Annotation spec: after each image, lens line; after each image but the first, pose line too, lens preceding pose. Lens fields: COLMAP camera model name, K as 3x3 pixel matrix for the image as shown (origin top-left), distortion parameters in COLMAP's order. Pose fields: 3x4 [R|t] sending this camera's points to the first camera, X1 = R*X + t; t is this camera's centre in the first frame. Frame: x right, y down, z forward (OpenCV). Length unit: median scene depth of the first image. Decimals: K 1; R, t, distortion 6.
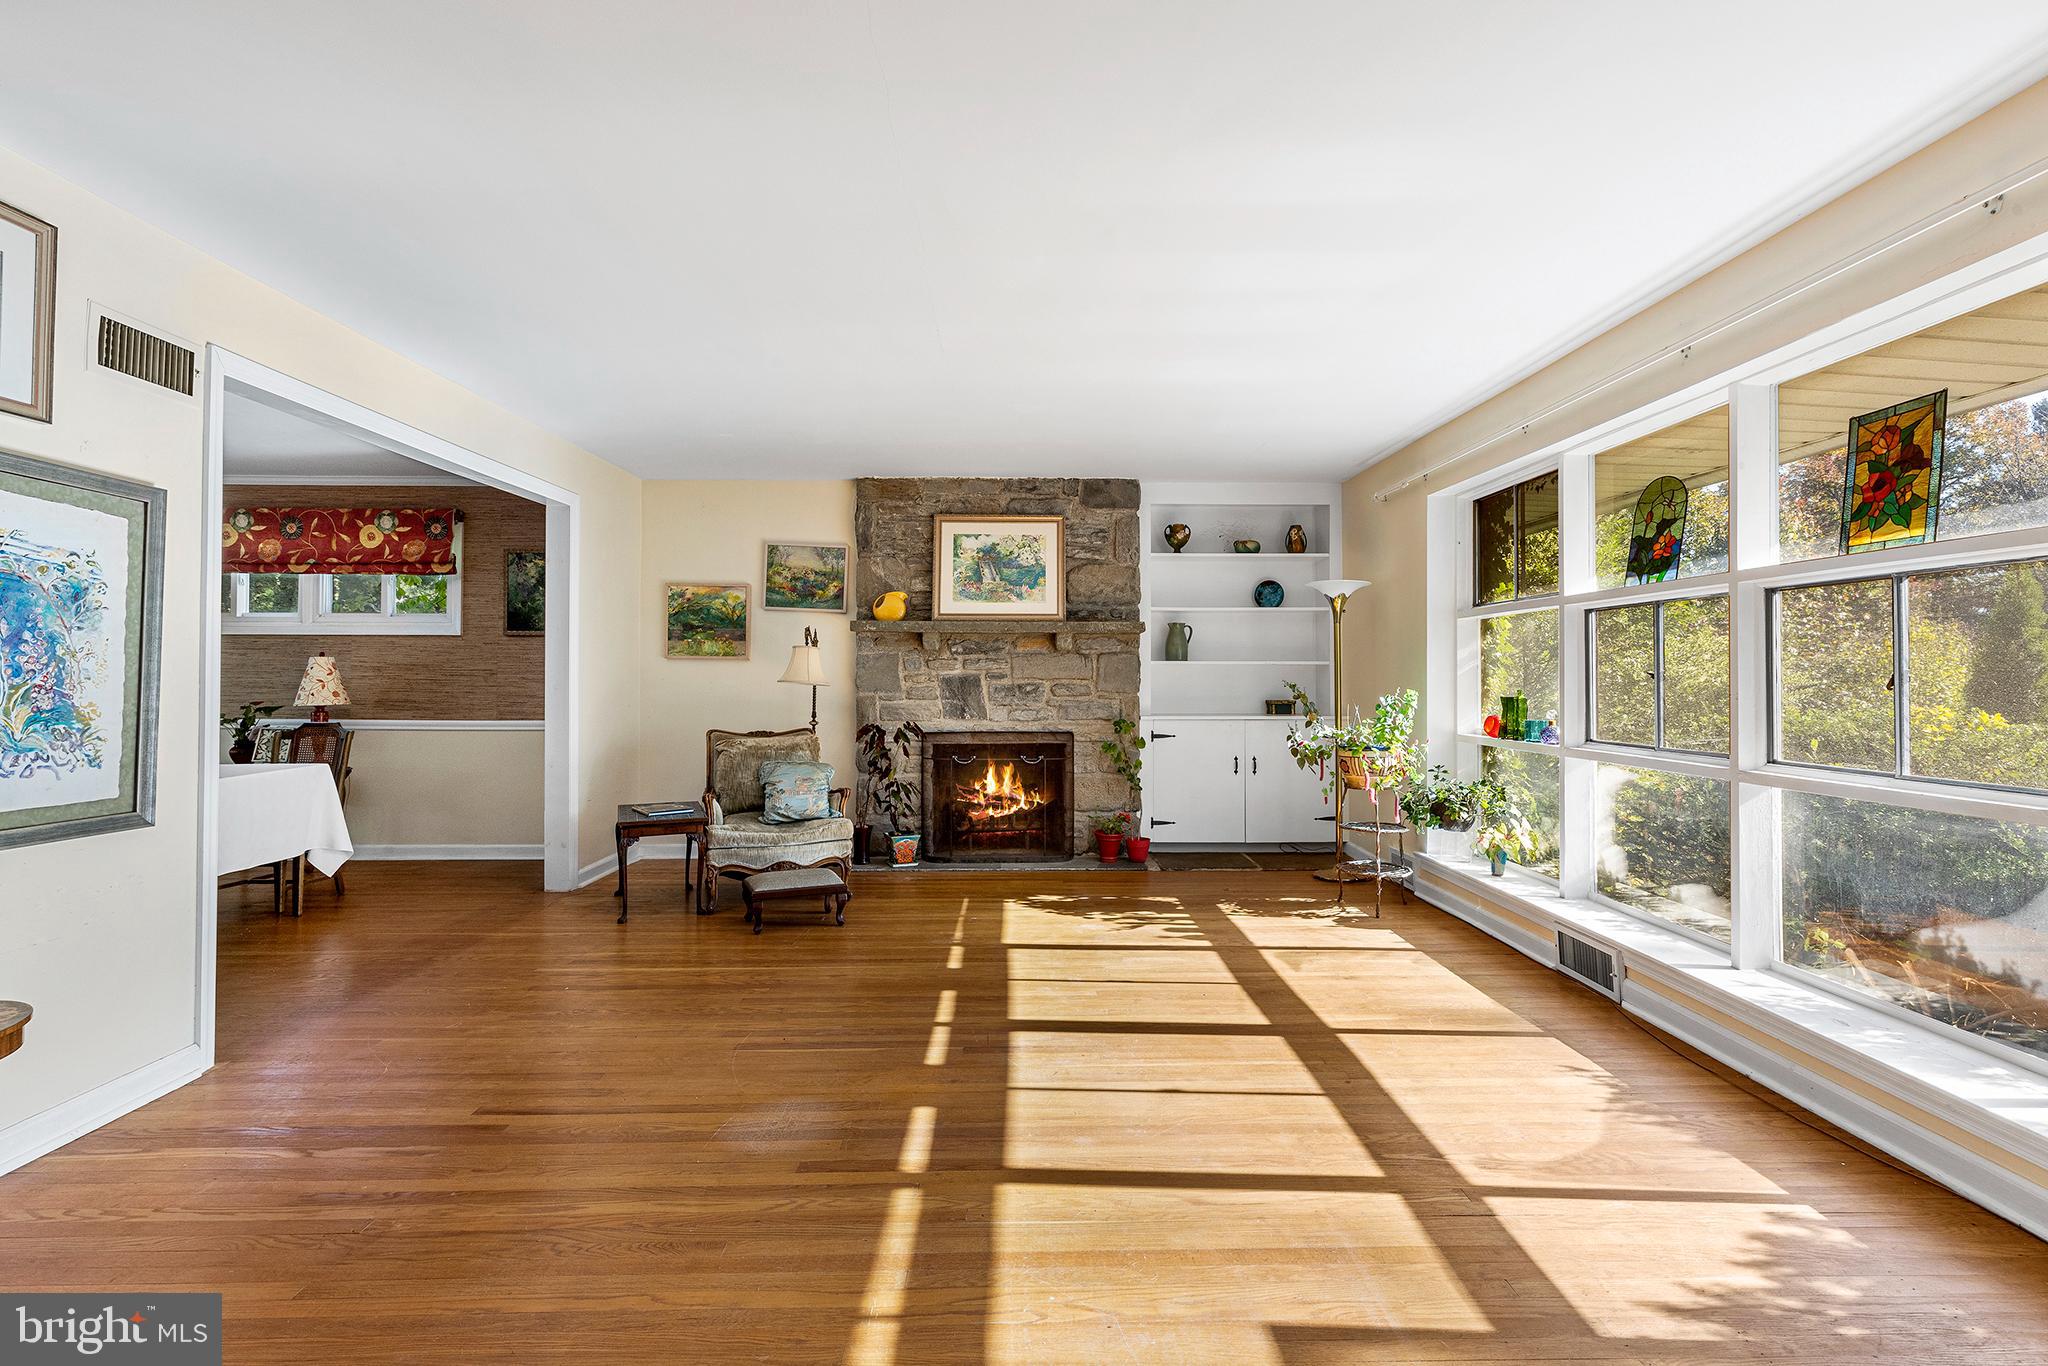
lens RADIAL K [[930.4, 0, 1028.4], [0, 930.4, 668.4], [0, 0, 1]] dist [0.001470, -0.000048]
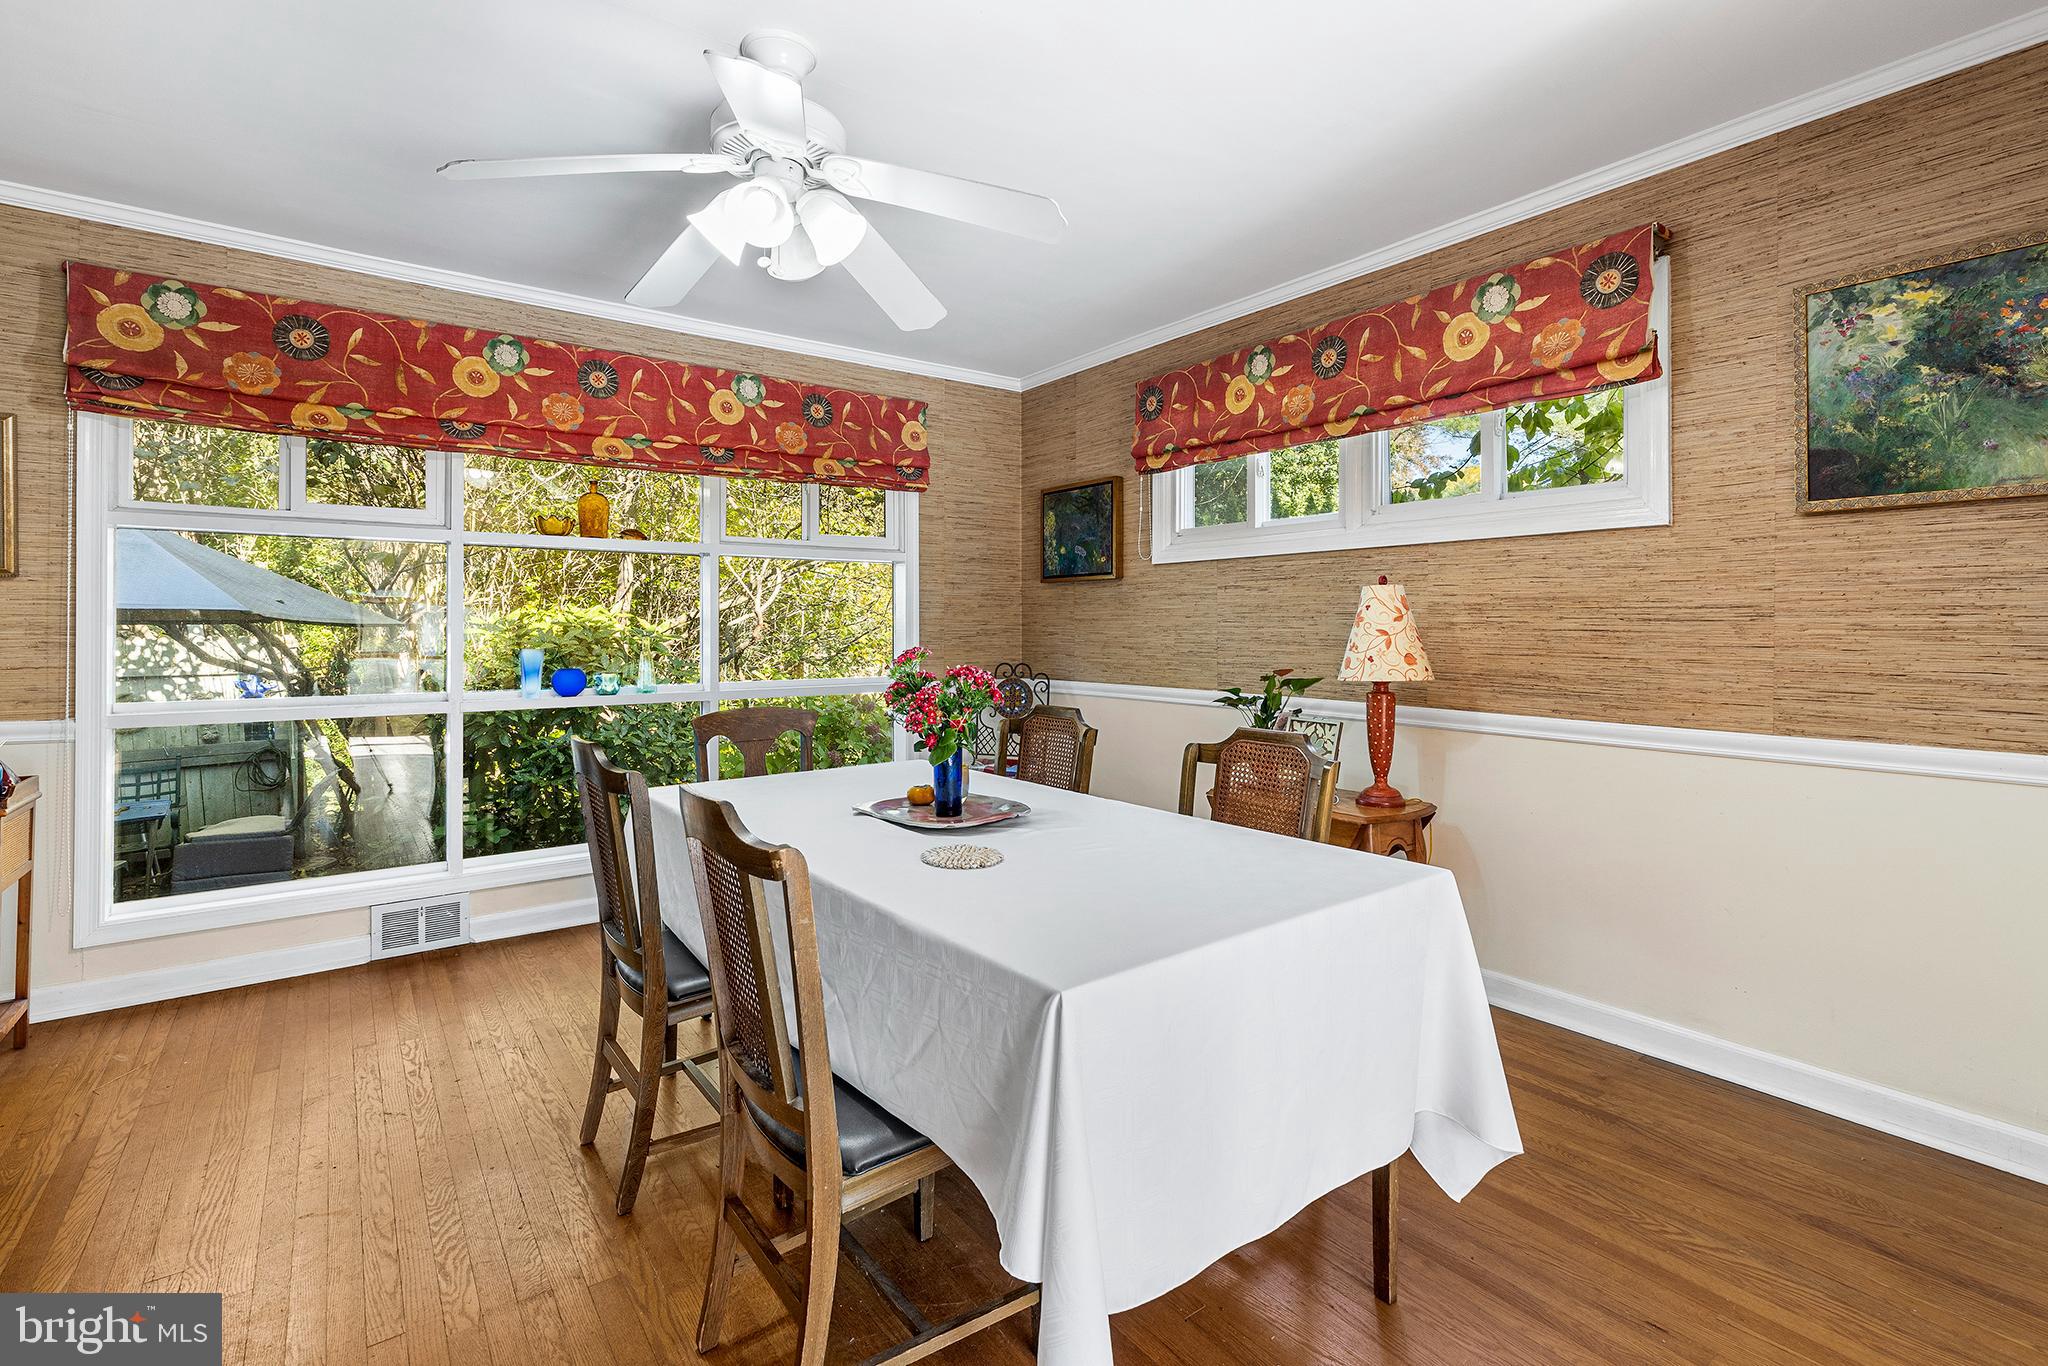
lens RADIAL K [[930.4, 0, 1049.1], [0, 930.4, 618.5], [0, 0, 1]] dist [0.001470, -0.000048]
pose [[0.595624, -0.009163, -0.803211, -0.444996], [0.010471, 0.999939, -0.003642, 0.005377], [0.803195, -0.006241, 0.595683, 0.532683]]
